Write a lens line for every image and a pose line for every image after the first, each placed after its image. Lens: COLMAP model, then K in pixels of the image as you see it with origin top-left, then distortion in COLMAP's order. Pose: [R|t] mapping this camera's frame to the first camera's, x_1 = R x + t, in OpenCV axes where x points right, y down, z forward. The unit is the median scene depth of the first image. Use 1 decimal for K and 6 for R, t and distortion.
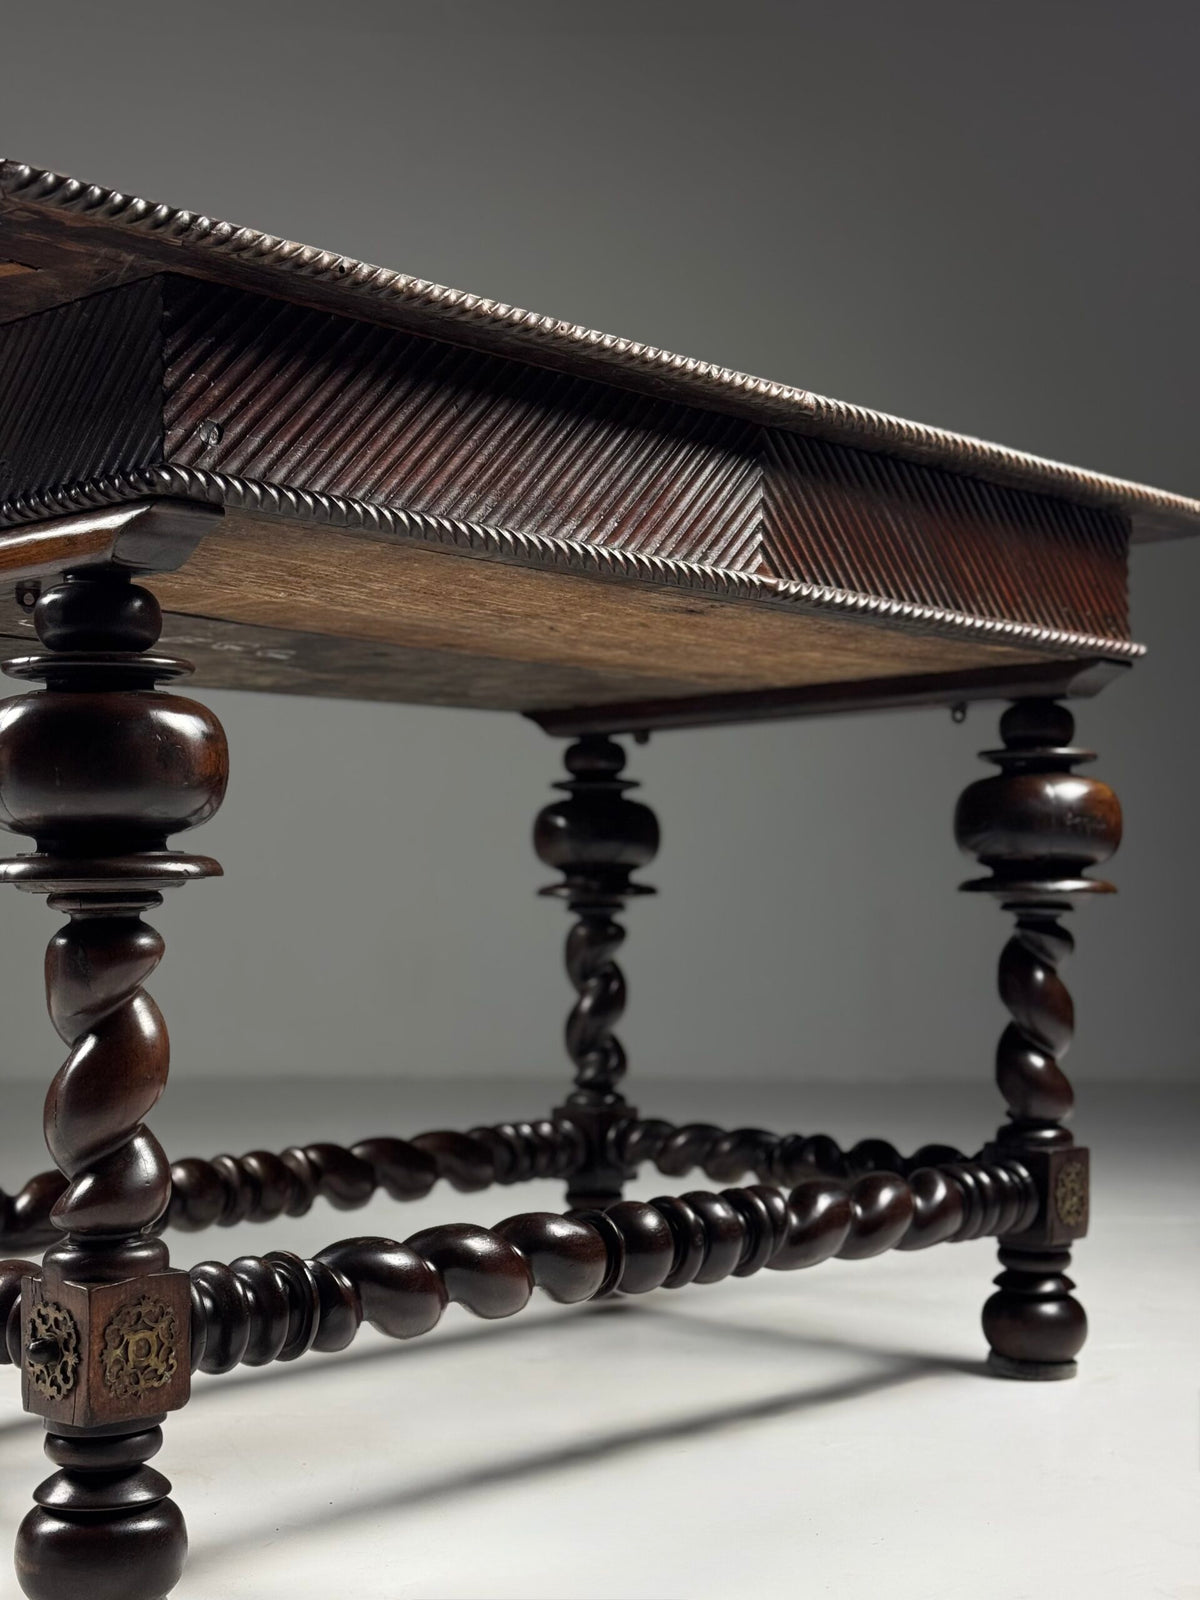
lens RADIAL K [[2164.9, 0, 617.8], [0, 2164.9, 786.1], [0, 0, 1]] dist [0.099542, 0.033336]
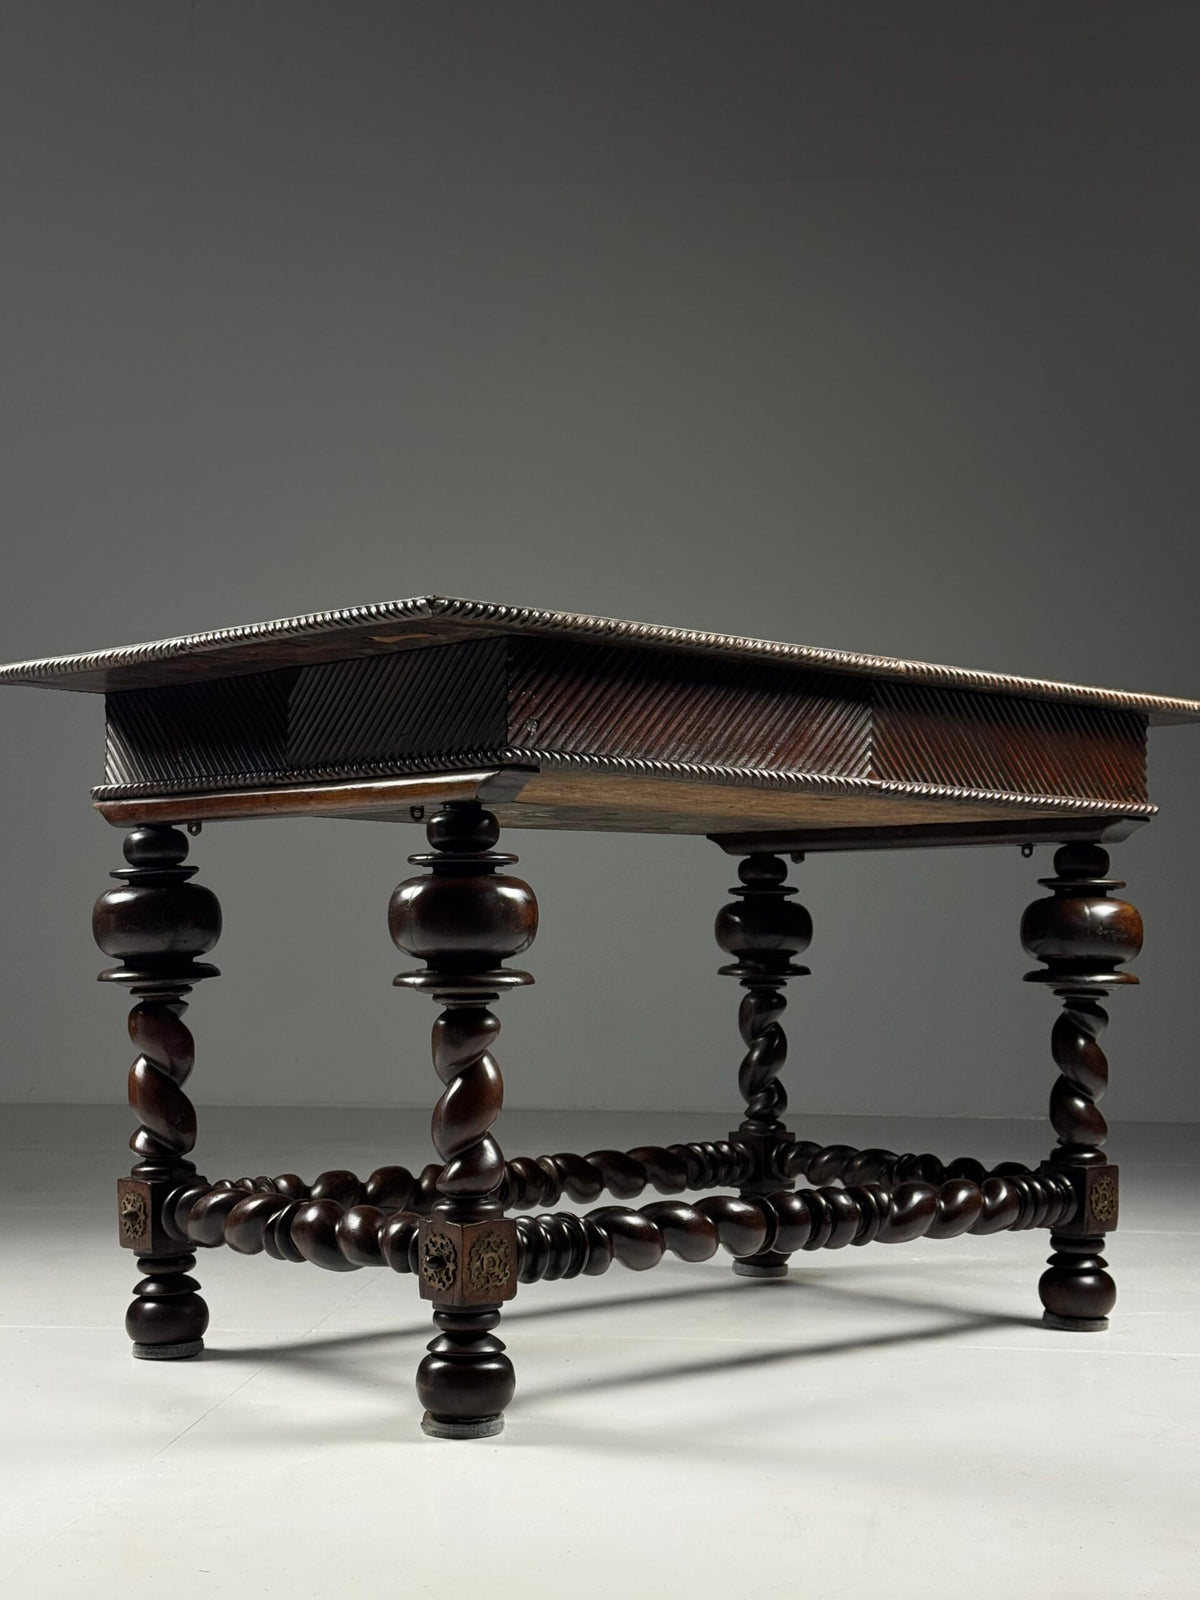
lens RADIAL K [[2268.0, 0, 607.6], [0, 2268.0, 800.0], [0, 0, 1]] dist [0.121357, -0.049799]
pose [[0.996576, 0.003687, -0.082594, 0.014085], [-0.003996, 0.999986, -0.003576, -0.074393], [0.082580, 0.003894, 0.996577, -0.583534]]
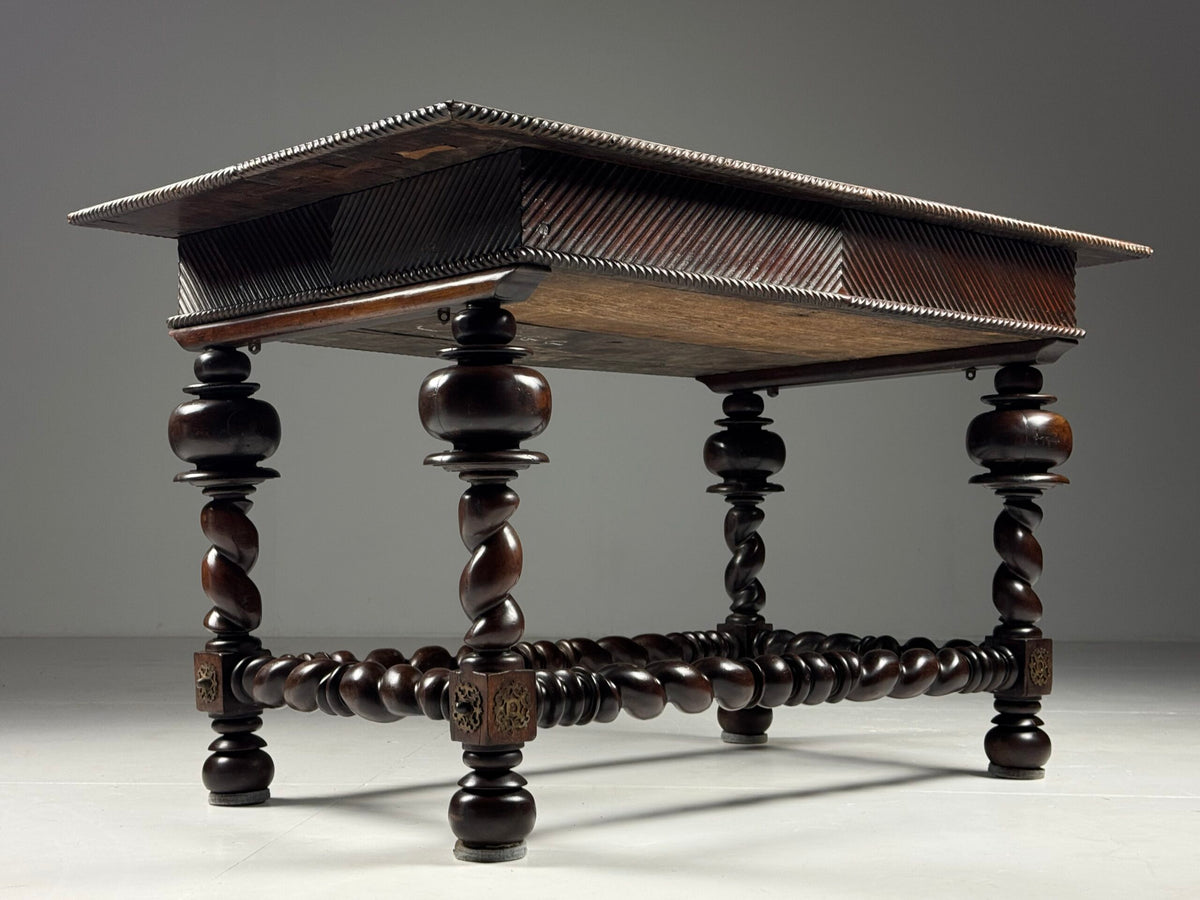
lens RADIAL K [[1701.0, 0, 600.0], [0, 1701.0, 450.0], [0, 0, 1]] dist [0.121357, -0.049799]
pose [[0.995919, -0.006386, -0.090028, -0.004030], [0.006950, 0.999958, 0.005957, 0.017474], [0.089986, -0.006558, 0.995921, -0.369393]]
